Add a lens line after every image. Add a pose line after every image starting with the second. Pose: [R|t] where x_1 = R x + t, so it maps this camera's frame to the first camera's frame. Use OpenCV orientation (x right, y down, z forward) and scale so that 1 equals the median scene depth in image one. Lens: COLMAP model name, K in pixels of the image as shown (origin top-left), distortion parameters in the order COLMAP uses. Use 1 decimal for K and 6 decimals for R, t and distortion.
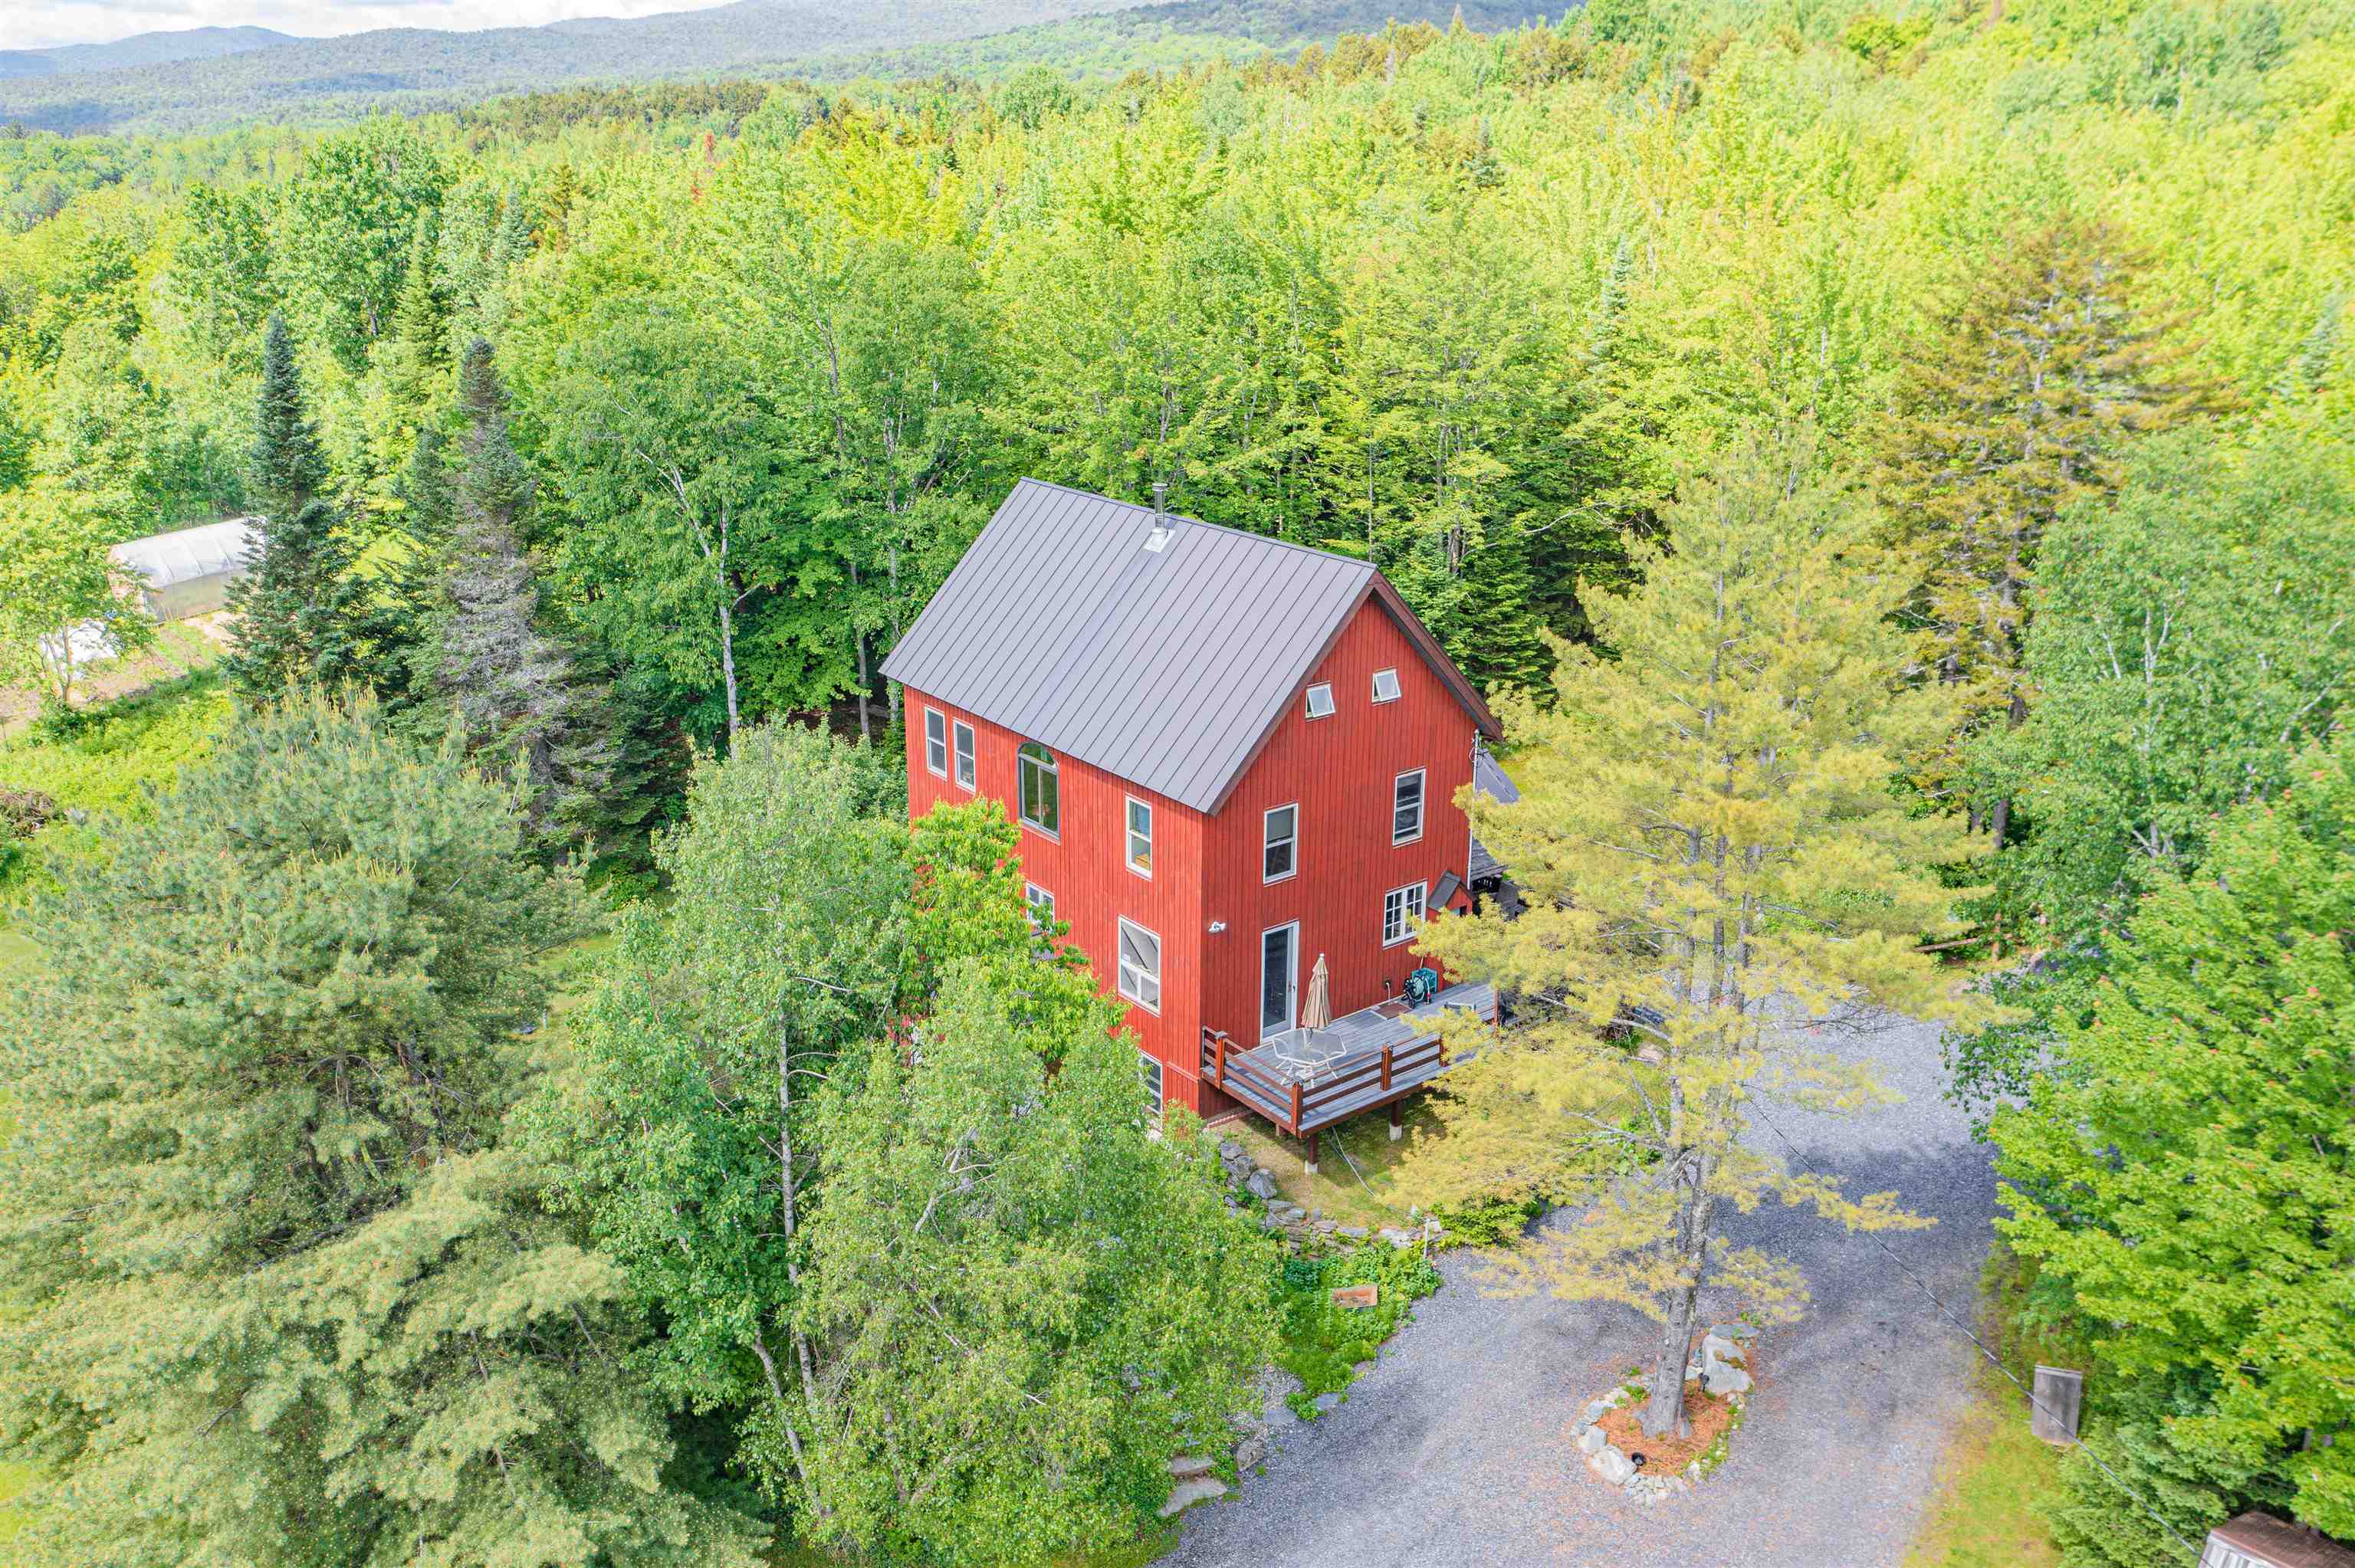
lens RADIAL K [[1874.9, 0, 1177.5], [0, 1874.9, 784.0], [0, 0, 1]] dist [-0.005102, -0.000643]
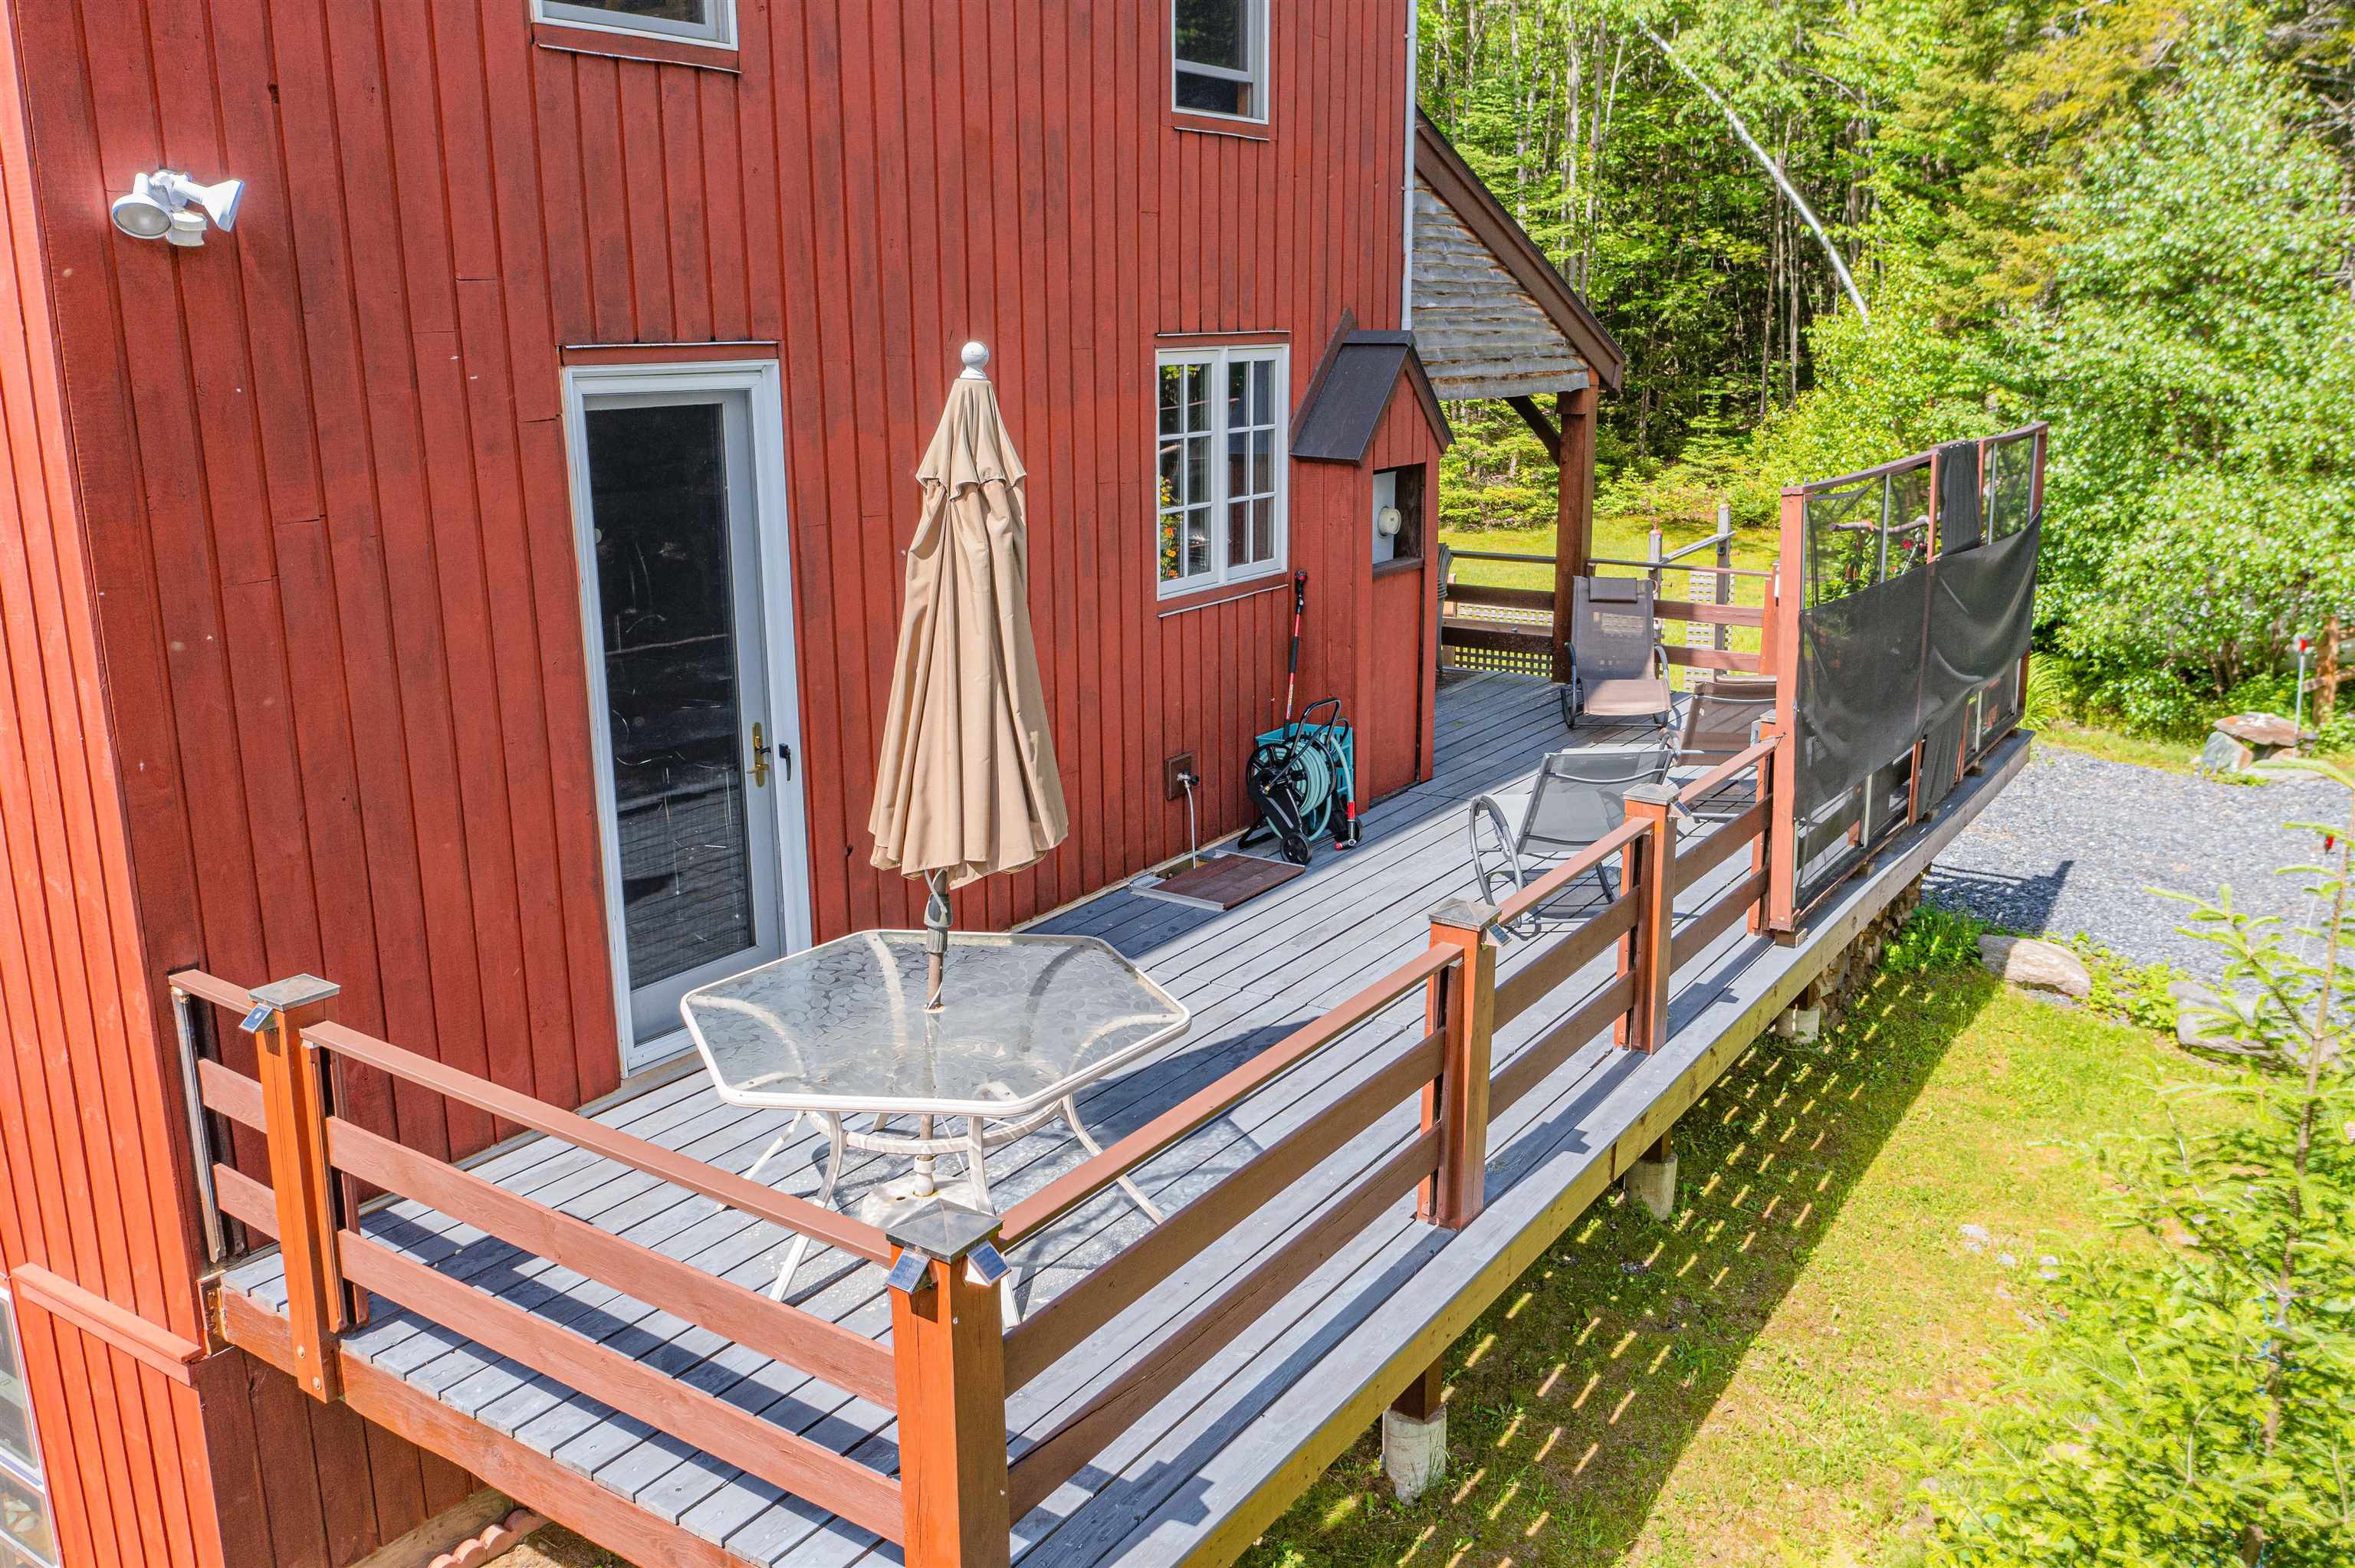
lens RADIAL K [[1874.9, 0, 1177.5], [0, 1874.9, 784.0], [0, 0, 1]] dist [-0.005102, -0.000643]
pose [[0.947940, -0.088080, 0.306026, 0.043408], [0.115132, 0.990776, -0.071466, 0.133233], [-0.296909, 0.102979, 0.949337, 0.838867]]
